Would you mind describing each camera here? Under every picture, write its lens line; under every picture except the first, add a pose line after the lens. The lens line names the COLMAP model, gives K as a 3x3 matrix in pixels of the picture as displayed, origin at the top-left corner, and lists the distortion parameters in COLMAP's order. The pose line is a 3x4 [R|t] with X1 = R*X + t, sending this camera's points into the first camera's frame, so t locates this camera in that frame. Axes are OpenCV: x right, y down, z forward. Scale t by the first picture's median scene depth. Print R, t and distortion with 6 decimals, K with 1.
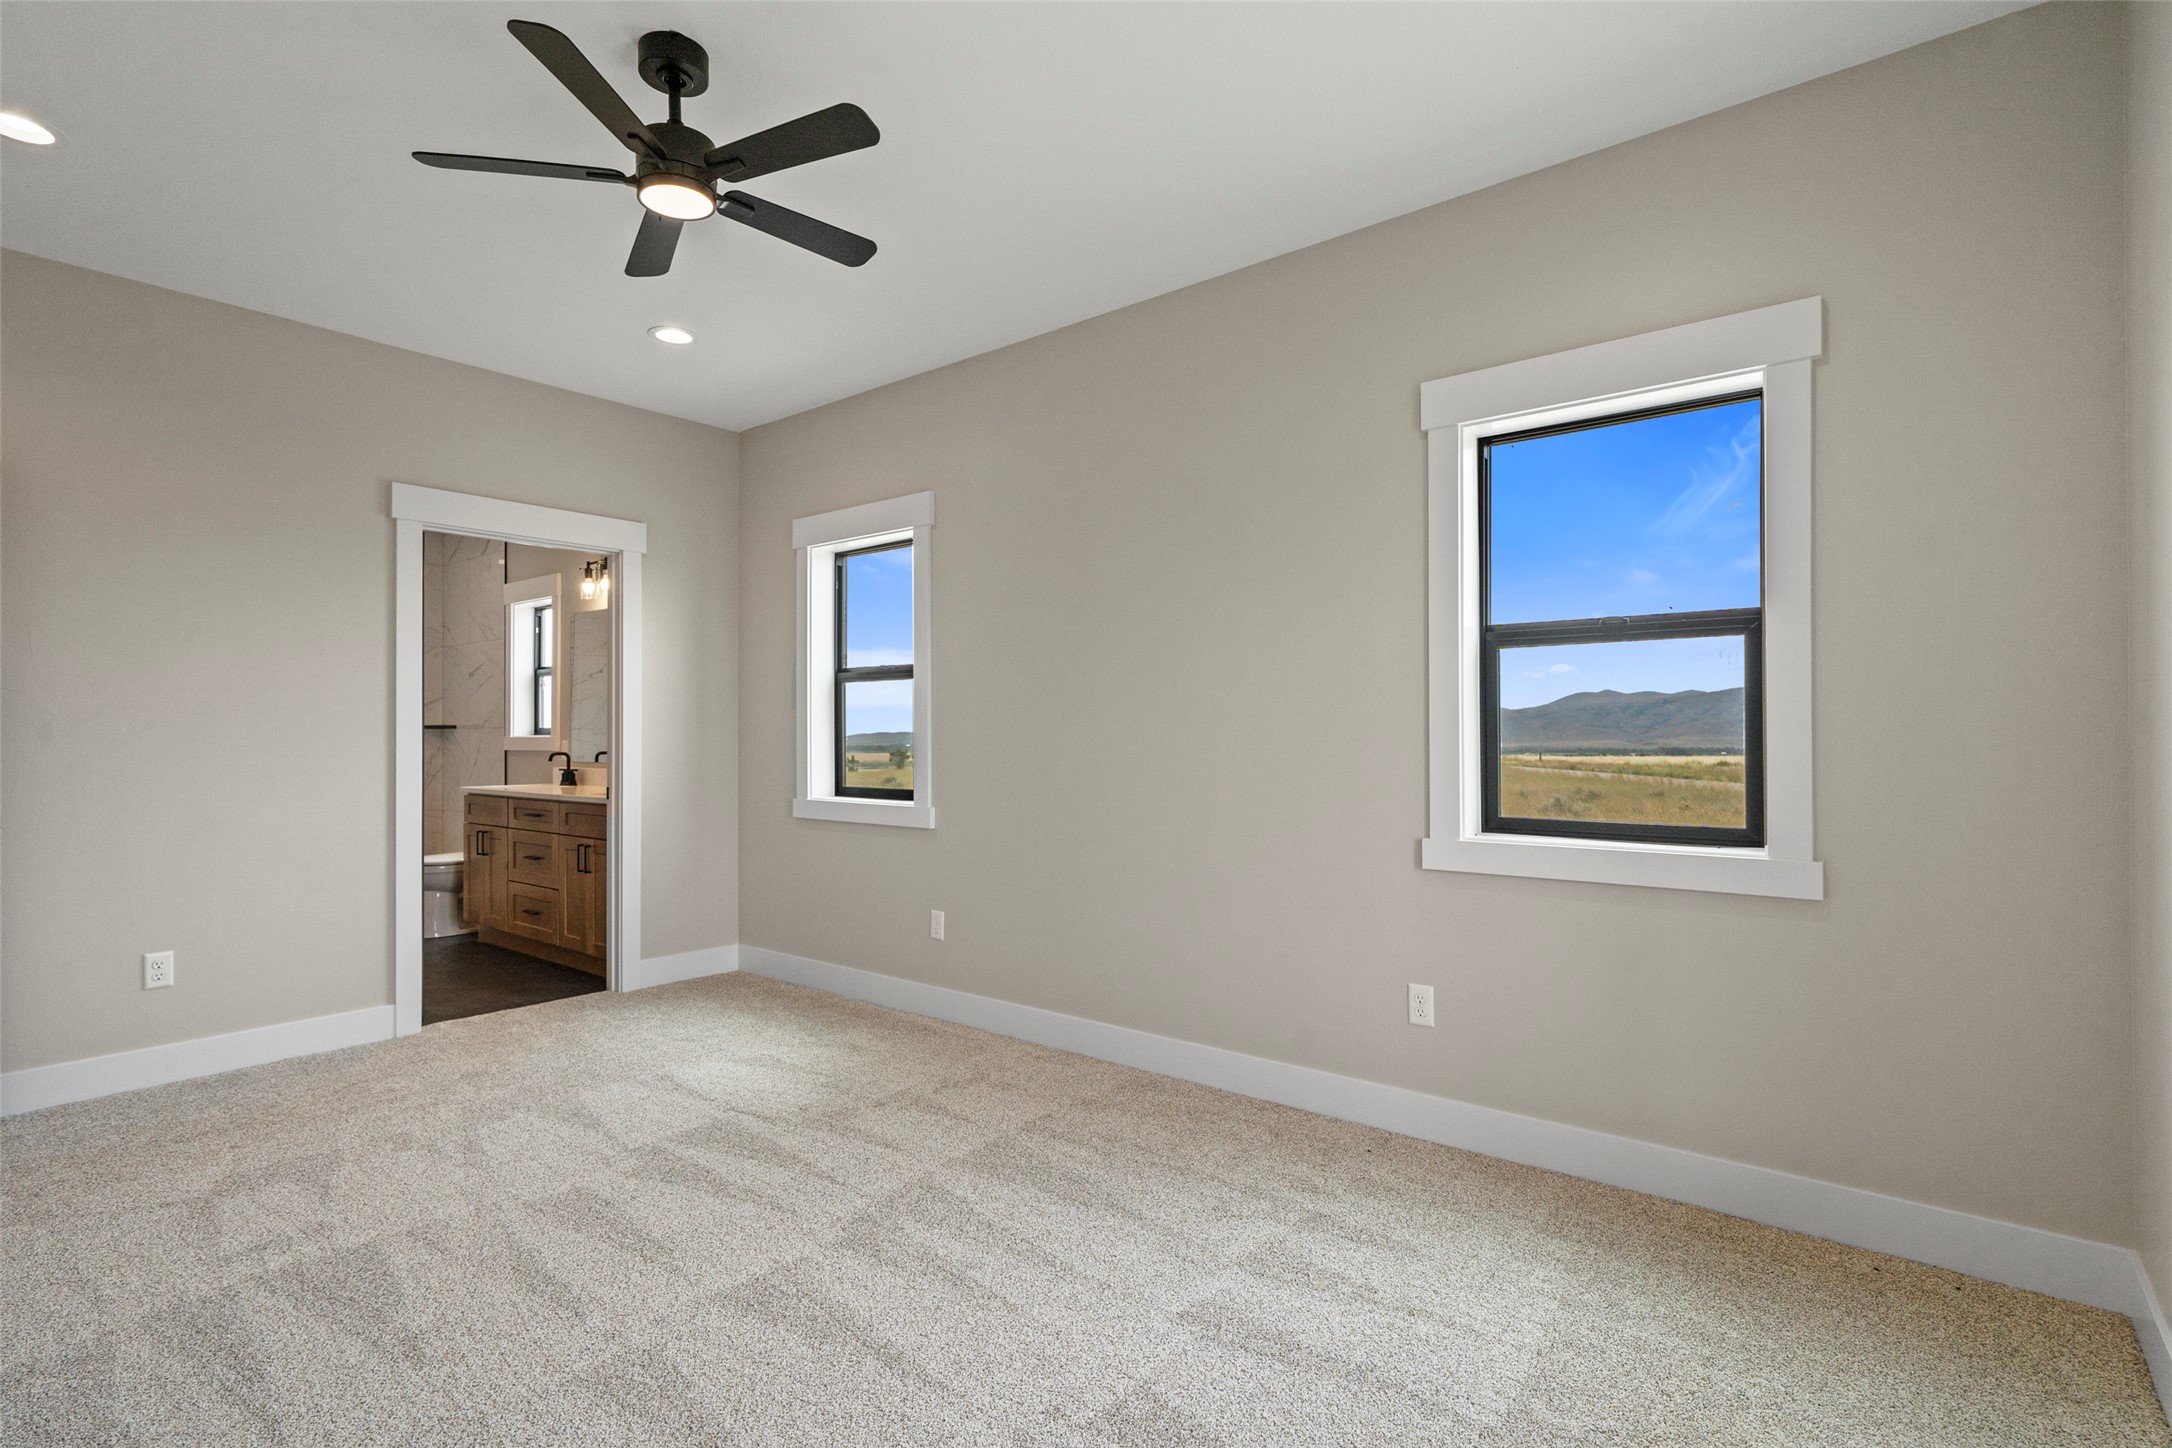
lens RADIAL K [[1035.1, 0, 1084.6], [0, 1035.1, 732.2], [0, 0, 1]] dist [-0.000738, 0.000108]
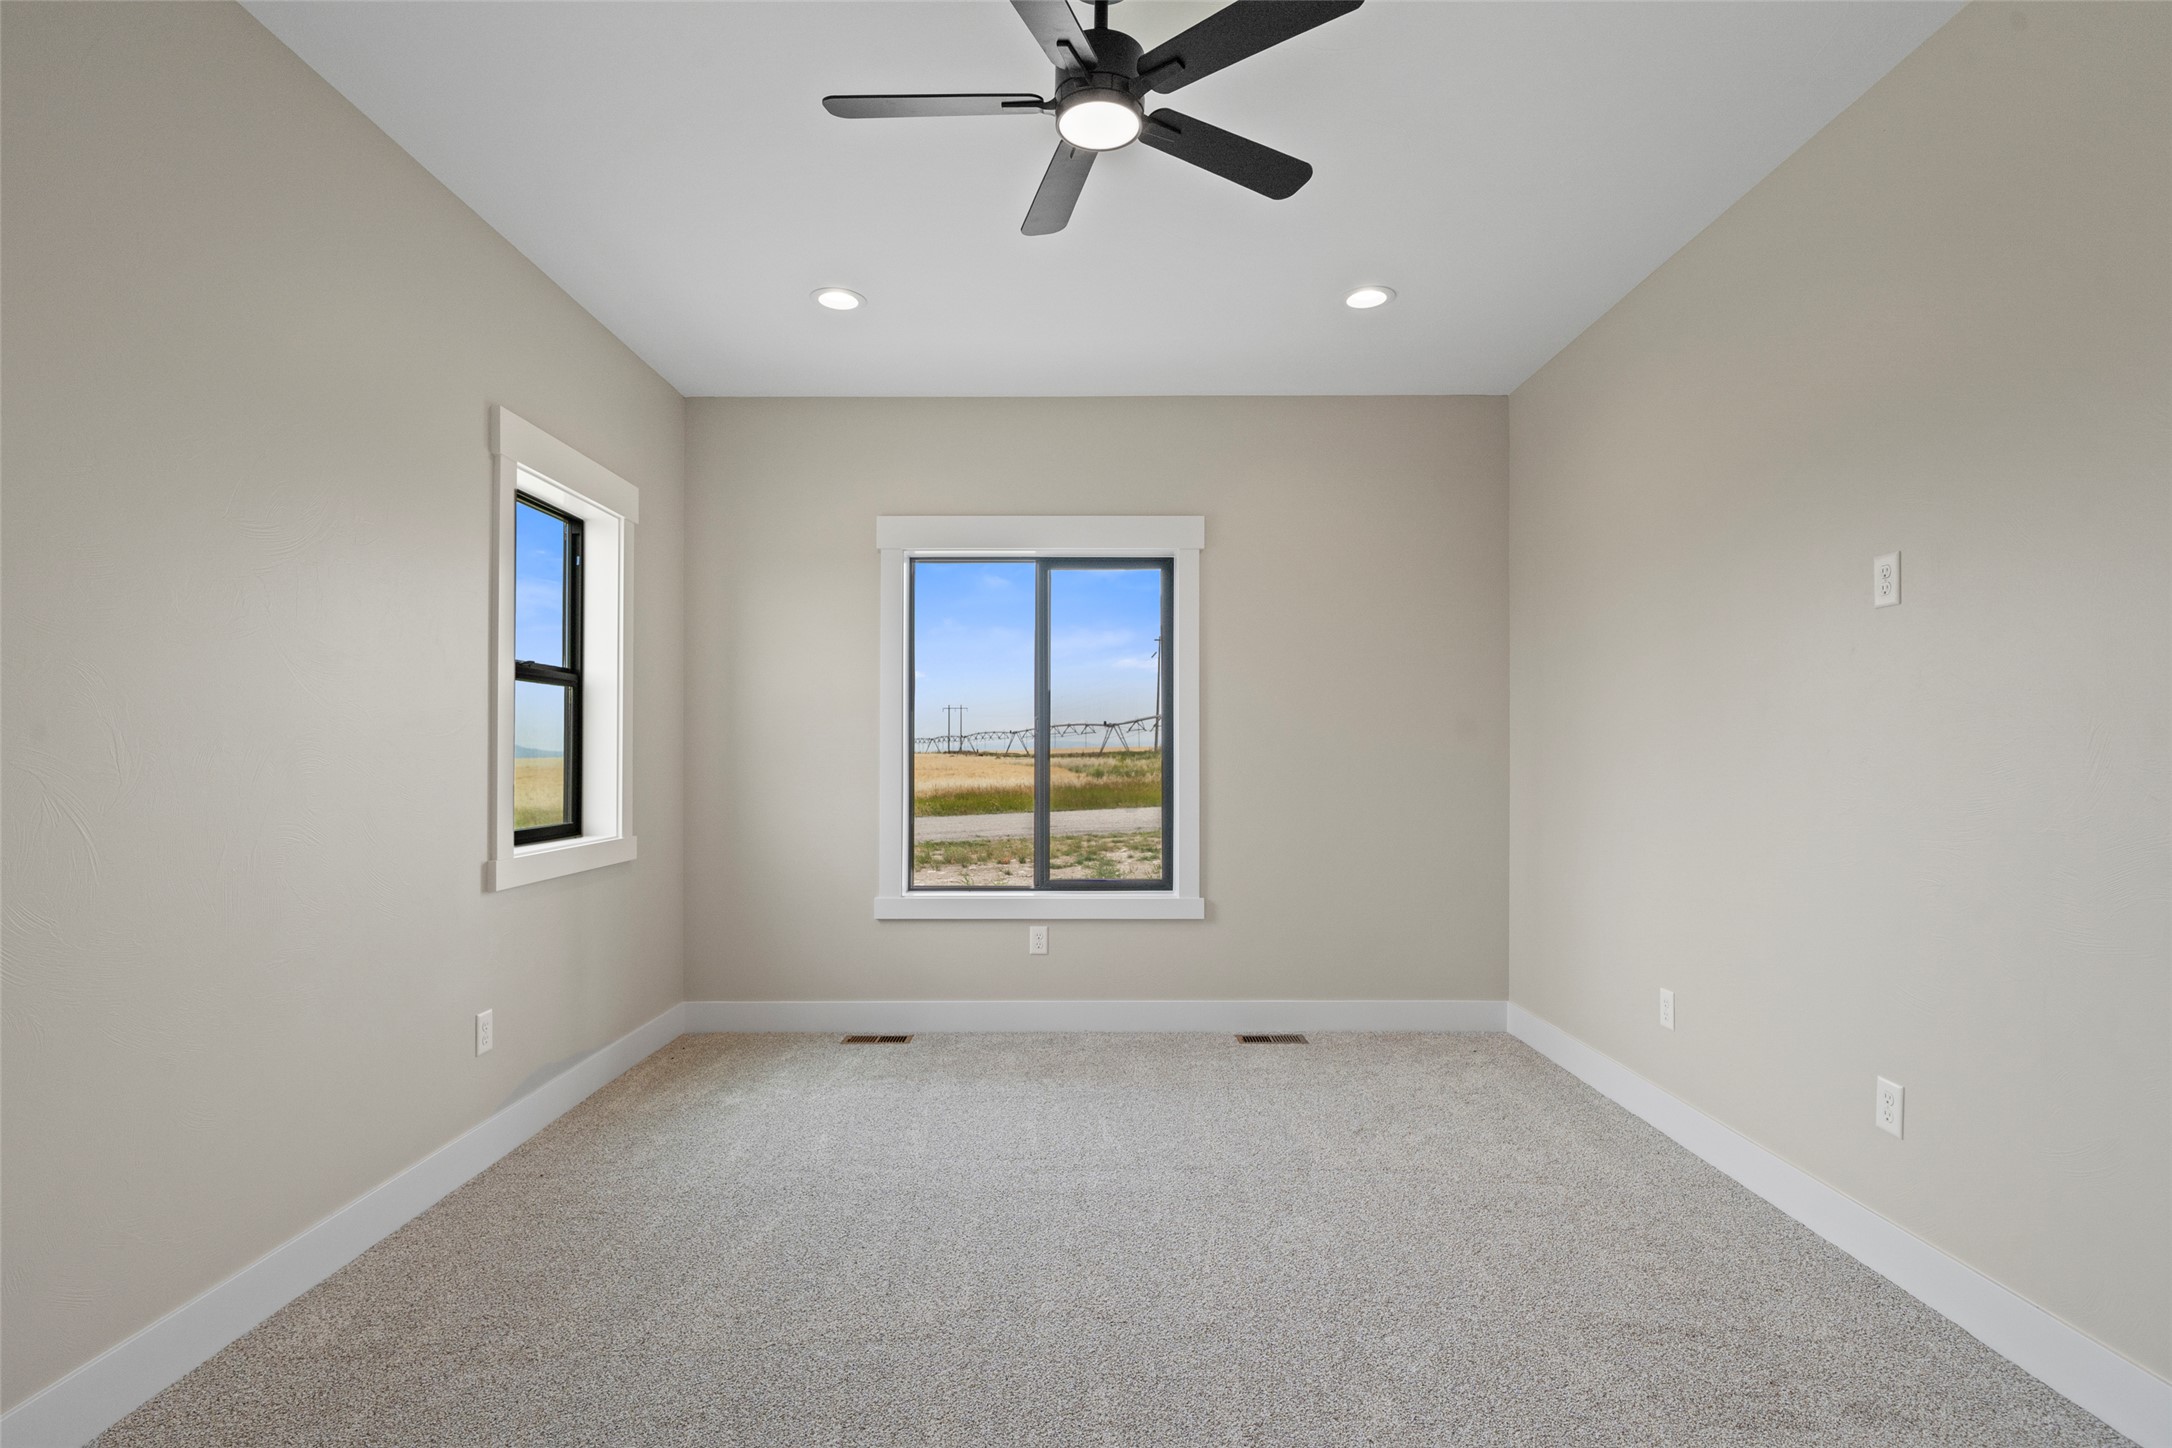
lens RADIAL K [[1059.3, 0, 1088.7], [0, 1059.3, 740.9], [0, 0, 1]] dist [0.000432, 0.000086]
pose [[-0.620785, 0.007036, 0.783950, -0.624364], [-0.003979, 0.999919, -0.012125, -0.002276], [-0.783971, -0.010647, -0.620706, 0.894759]]
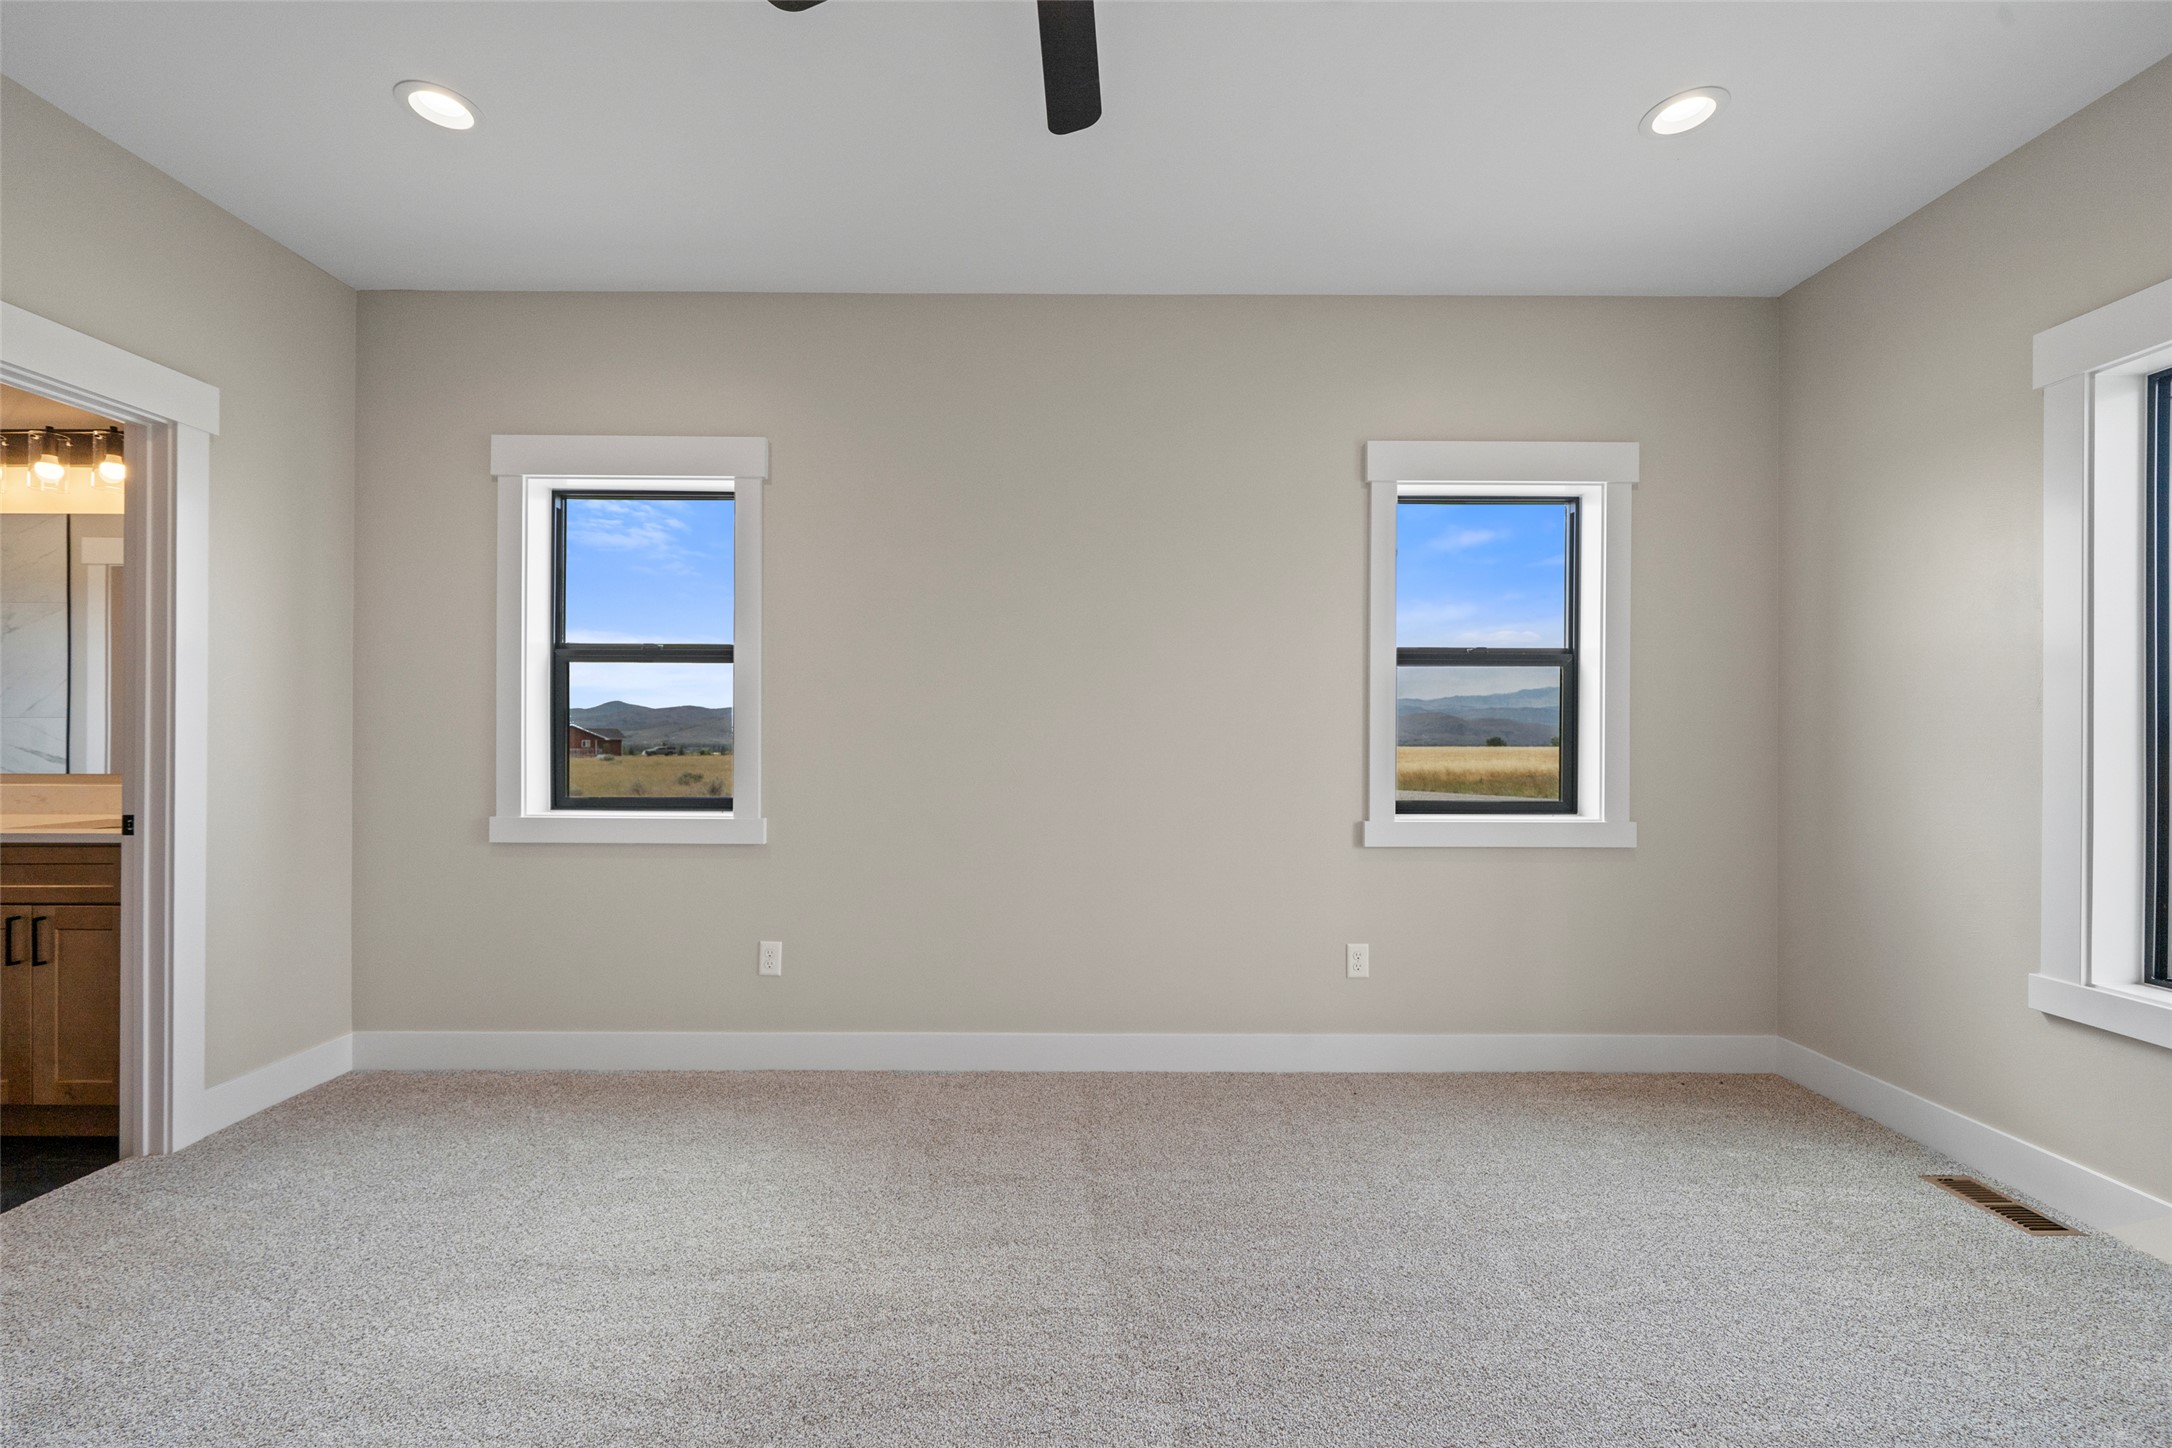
lens RADIAL K [[866.8, 0, 1087.0], [0, 866.8, 732.4], [0, 0, 1]] dist [-0.002041, 0.000181]
pose [[0.775363, 0.002971, 0.631509, -0.419574], [-0.007848, 0.999957, 0.004931, -0.002151], [-0.631468, -0.008779, 0.775353, 0.321808]]
